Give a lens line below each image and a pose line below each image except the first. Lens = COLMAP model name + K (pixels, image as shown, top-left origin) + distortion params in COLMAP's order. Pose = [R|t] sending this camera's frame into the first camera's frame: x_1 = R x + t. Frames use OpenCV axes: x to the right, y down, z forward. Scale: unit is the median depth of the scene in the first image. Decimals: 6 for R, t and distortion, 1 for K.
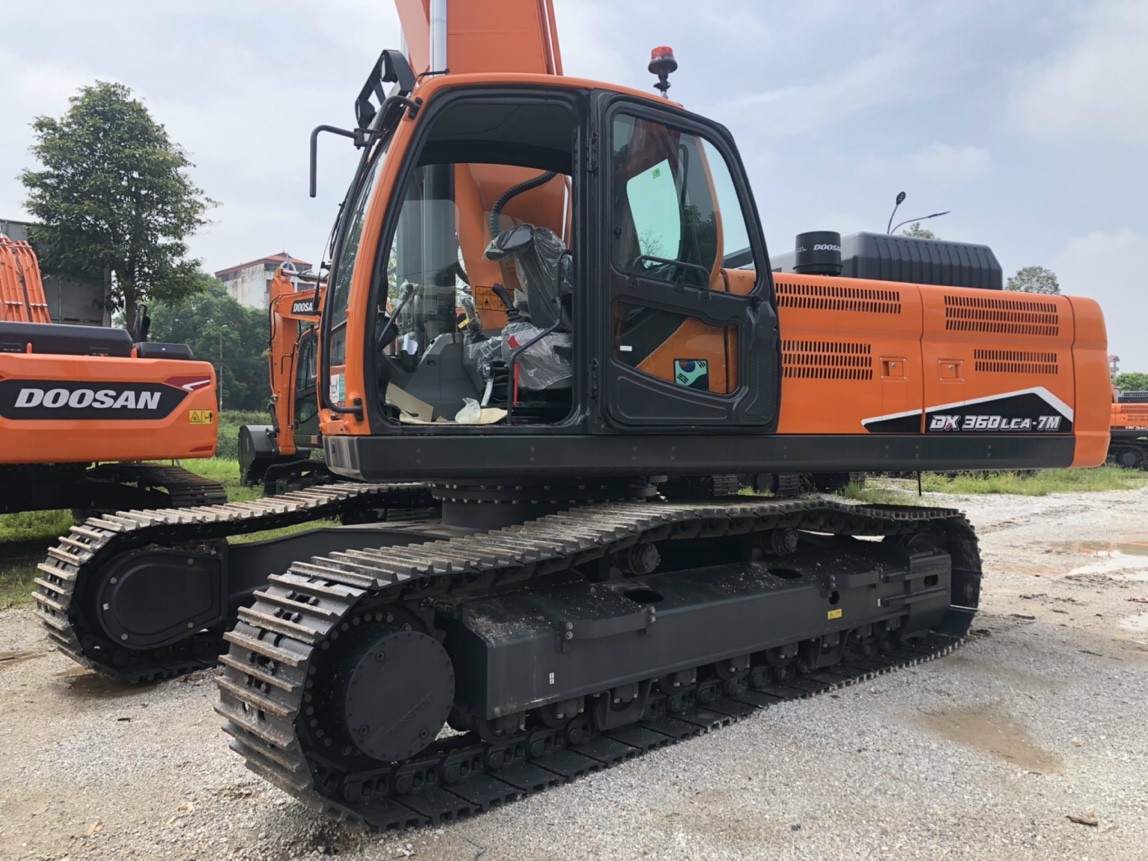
lens RADIAL K [[996.8, 0, 574.0], [0, 996.8, 430.5], [0, 0, 1]] dist [0.077505, 0.000019]
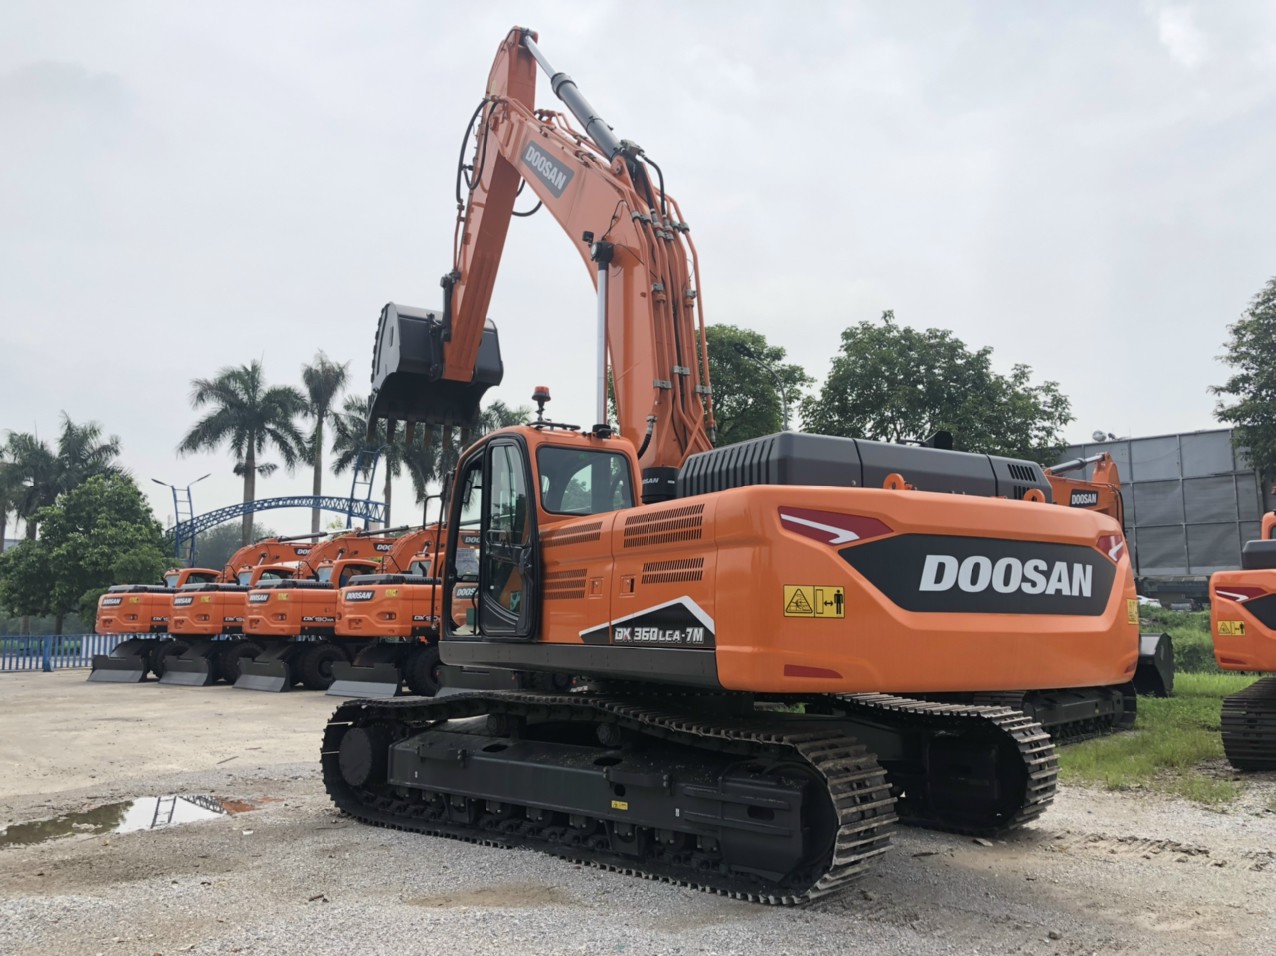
lens RADIAL K [[1107.9, 0, 638.0], [0, 1107.9, 478.0], [0, 0, 1]] dist [0.077505, 0.000019]
pose [[0.061032, -0.137093, -0.988676, 1.535951], [-0.008382, 0.990417, -0.137852, -0.009912], [0.998101, 0.016700, 0.059298, 0.925672]]
